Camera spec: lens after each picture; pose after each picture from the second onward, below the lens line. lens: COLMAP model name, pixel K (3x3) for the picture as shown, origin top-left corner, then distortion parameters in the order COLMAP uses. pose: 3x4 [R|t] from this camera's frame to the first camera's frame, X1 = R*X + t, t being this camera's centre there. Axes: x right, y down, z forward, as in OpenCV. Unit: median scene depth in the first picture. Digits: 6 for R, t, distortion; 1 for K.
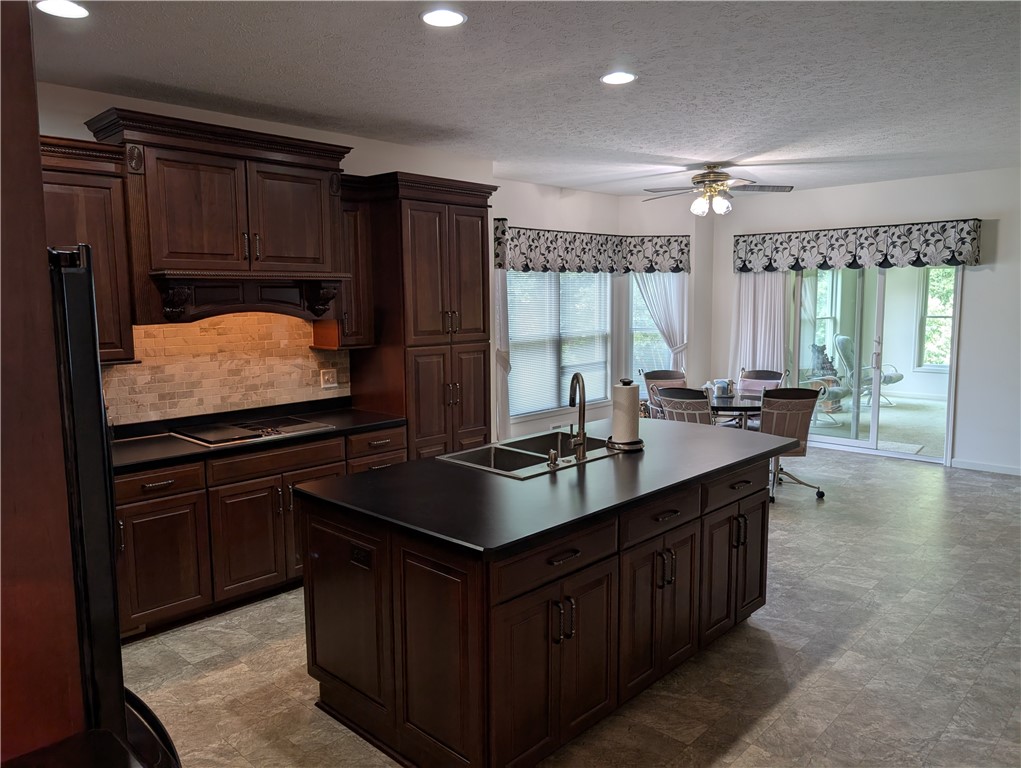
lens RADIAL K [[739.9, 0, 505.5], [0, 739.9, 386.3], [0, 0, 1]] dist [0.029154, -0.024509]
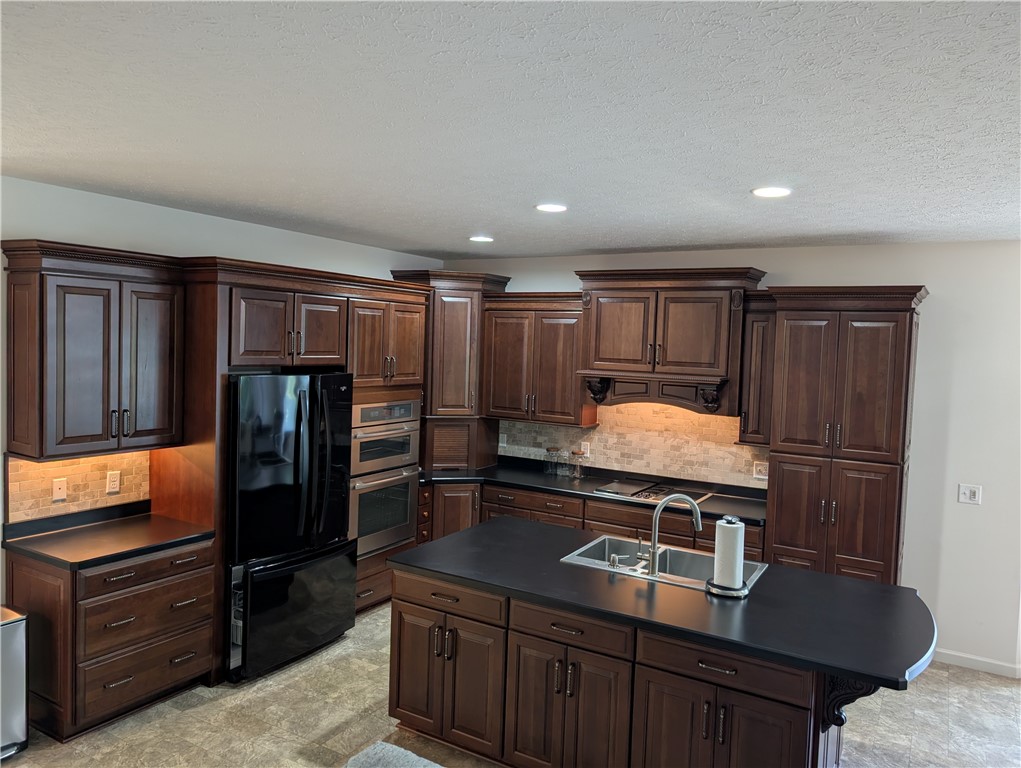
lens RADIAL K [[739.9, 0, 513.0], [0, 739.9, 378.3], [0, 0, 1]] dist [0.029154, -0.024509]
pose [[0.225648, 0.068455, -0.971801, 0.826640], [-0.156021, 0.987192, 0.033312, -0.139482], [0.961634, 0.144105, 0.233438, 0.422608]]
